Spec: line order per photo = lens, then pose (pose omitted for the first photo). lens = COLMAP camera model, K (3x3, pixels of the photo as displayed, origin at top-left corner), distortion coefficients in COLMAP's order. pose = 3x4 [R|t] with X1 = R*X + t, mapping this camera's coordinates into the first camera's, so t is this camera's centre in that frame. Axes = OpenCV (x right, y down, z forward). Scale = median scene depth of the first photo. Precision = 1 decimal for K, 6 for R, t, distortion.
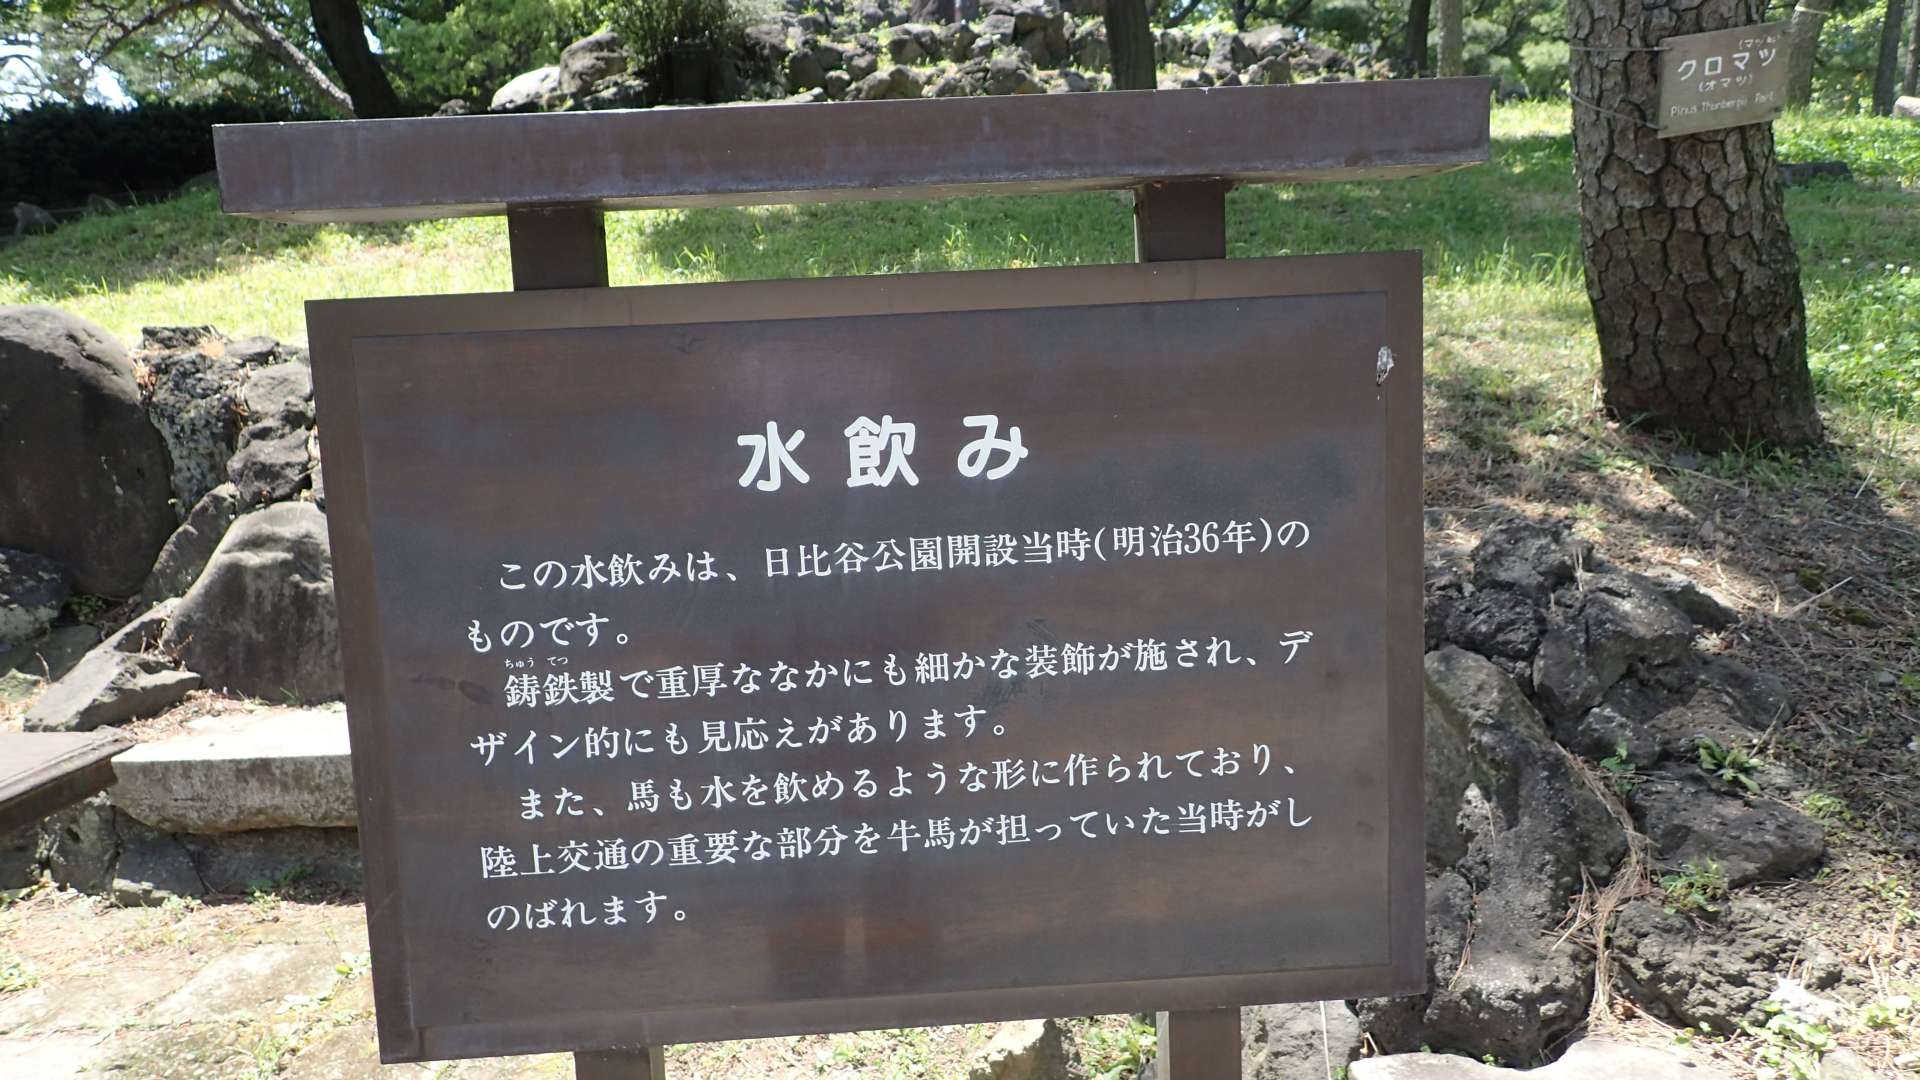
lens RADIAL K [[1469.4, 0, 957.6], [0, 1469.4, 540.9], [0, 0, 1]] dist [0.016171, 0.004265]
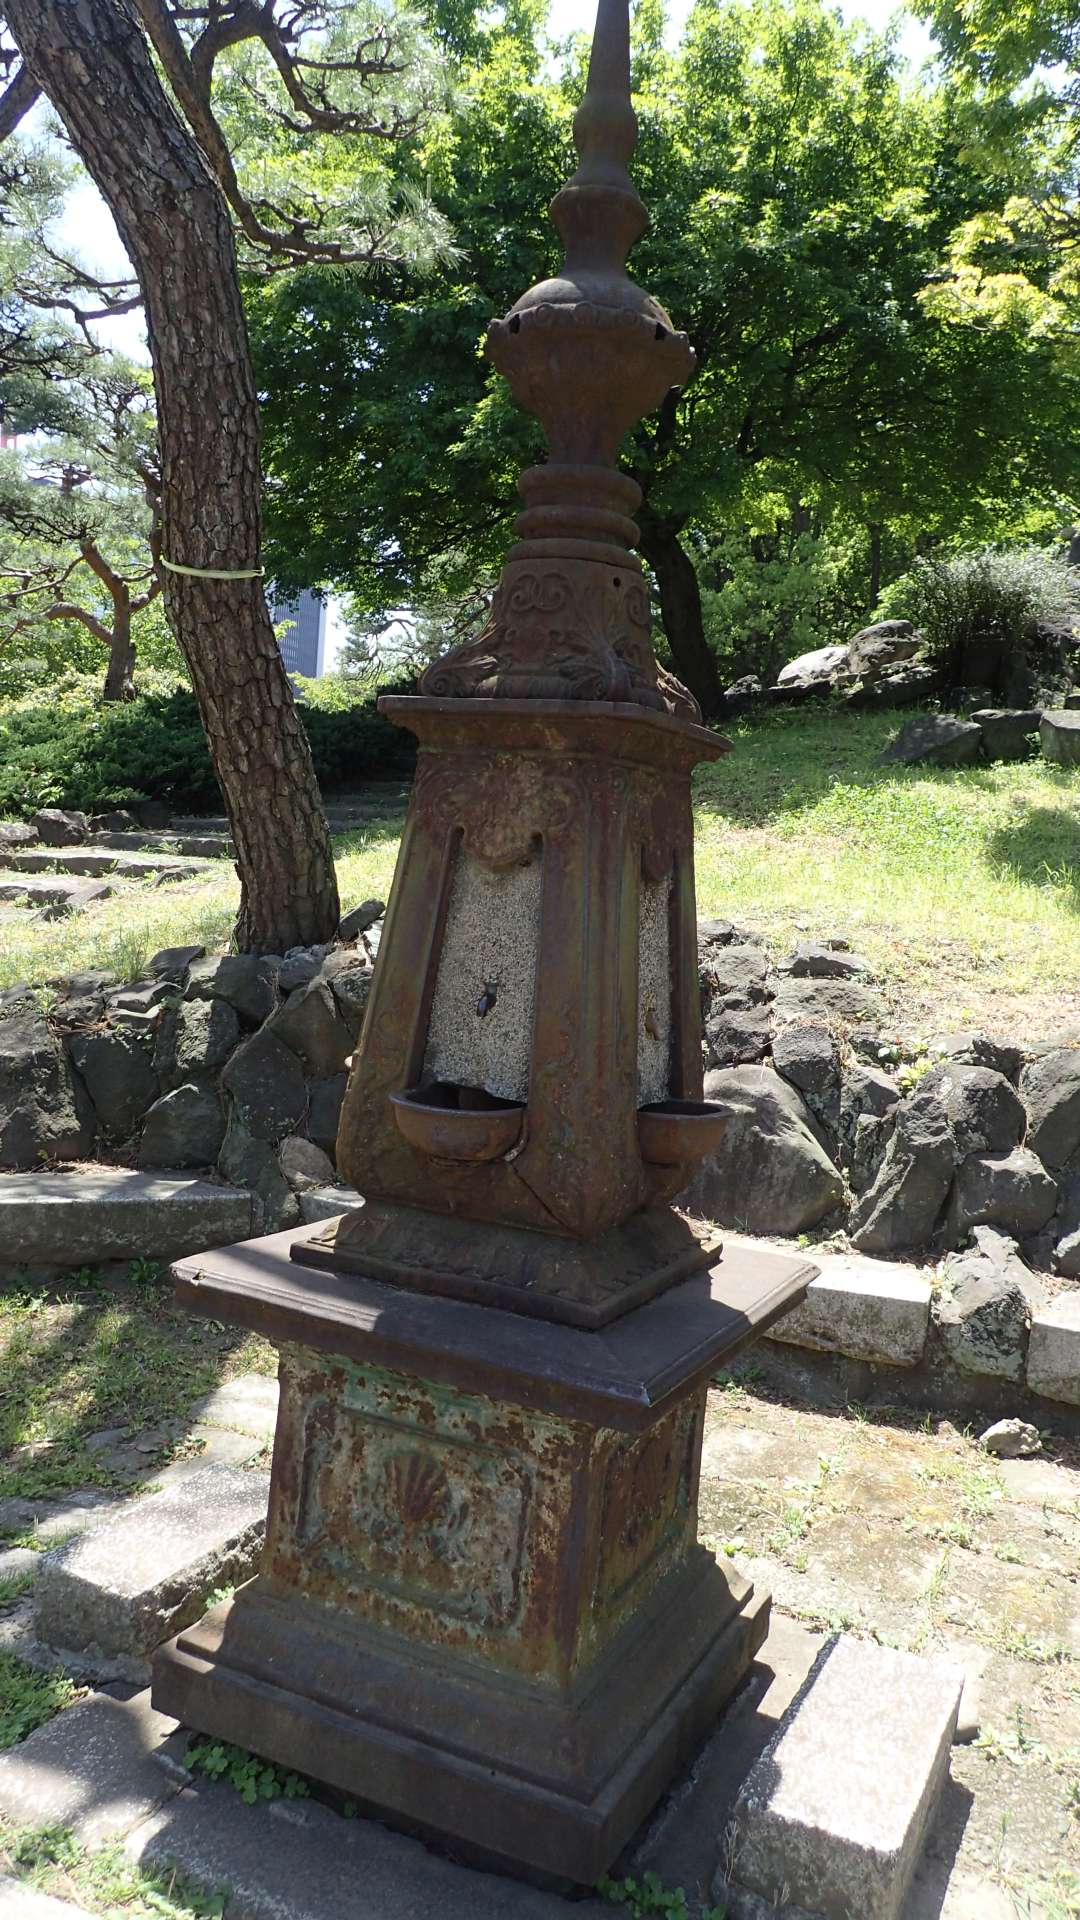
lens RADIAL K [[1469.4, 0, 542.3], [0, 1469.4, 959.0], [0, 0, 1]] dist [0.016171, 0.004265]
pose [[0.914823, 0.122044, -0.384974, -0.150875], [-0.155324, 0.986250, -0.056440, -0.016529], [0.372792, 0.111429, 0.921200, -0.198077]]
